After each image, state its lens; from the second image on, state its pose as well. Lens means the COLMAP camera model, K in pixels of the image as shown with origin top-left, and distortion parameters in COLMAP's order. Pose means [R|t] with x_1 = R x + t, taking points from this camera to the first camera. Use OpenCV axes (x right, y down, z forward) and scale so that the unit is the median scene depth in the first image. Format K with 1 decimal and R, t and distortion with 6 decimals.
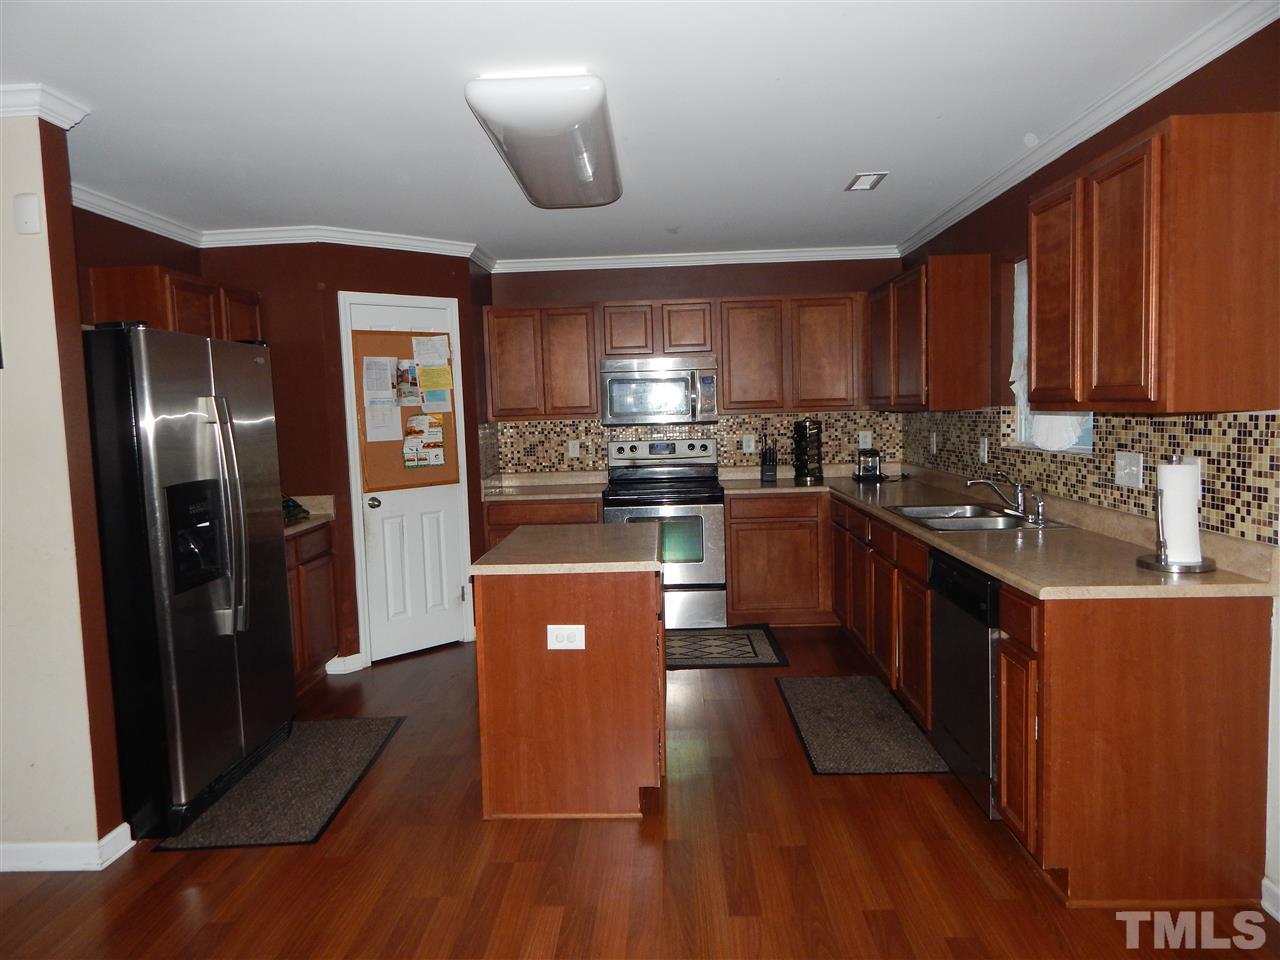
lens RADIAL K [[841.4, 0, 631.0], [0, 841.4, 476.4], [0, 0, 1]] dist [-0.002058, -0.004839]
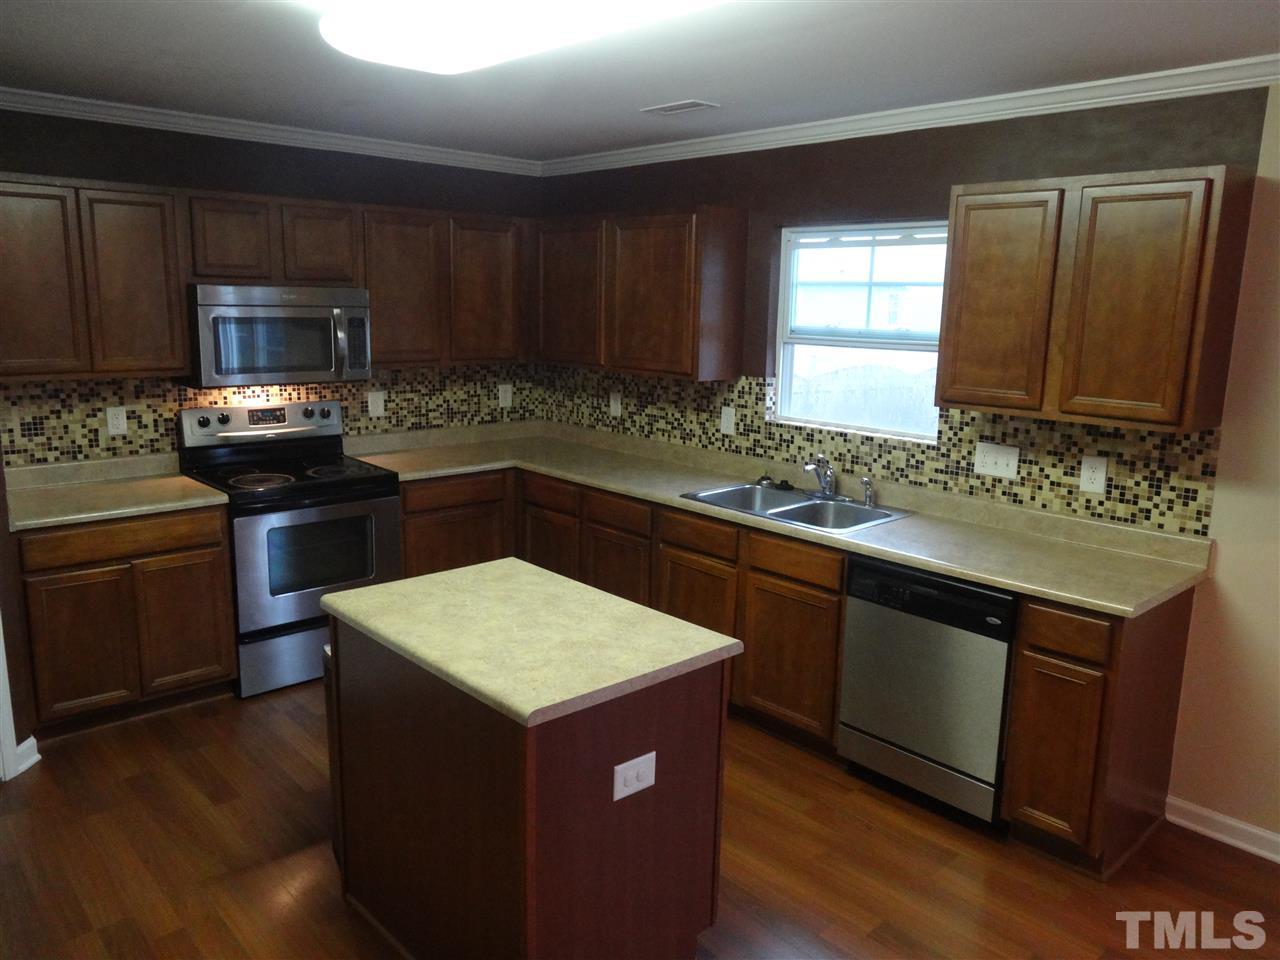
lens RADIAL K [[933.1, 0, 640.0], [0, 933.1, 480.0], [0, 0, 1]] dist [0.001902, 0.000504]
pose [[0.702573, -0.090424, 0.705843, -0.472646], [0.013522, 0.993411, 0.113804, -0.103643], [-0.711483, -0.070411, 0.699167, 0.404657]]
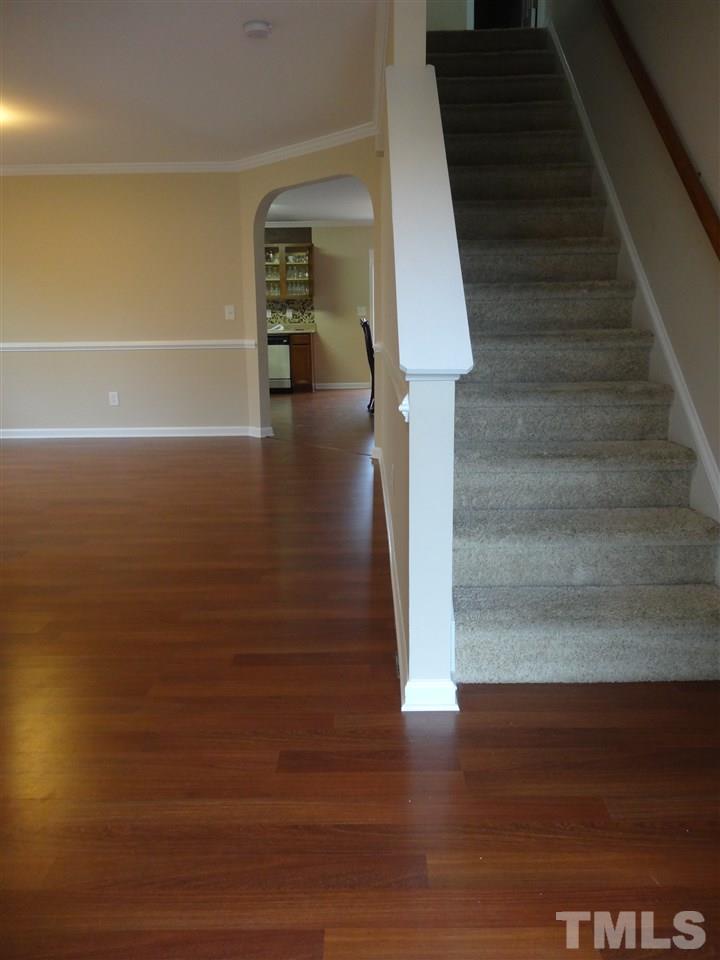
lens RADIAL K [[631.0, 0, 360.0], [0, 631.0, 480.0], [0, 0, 1]] dist [-0.002058, -0.004839]
pose [[-0.054609, -0.196033, 0.979075, -2.313471], [0.093025, 0.975275, 0.200461, 0.185889], [-0.994165, 0.102025, -0.035023, 0.596975]]
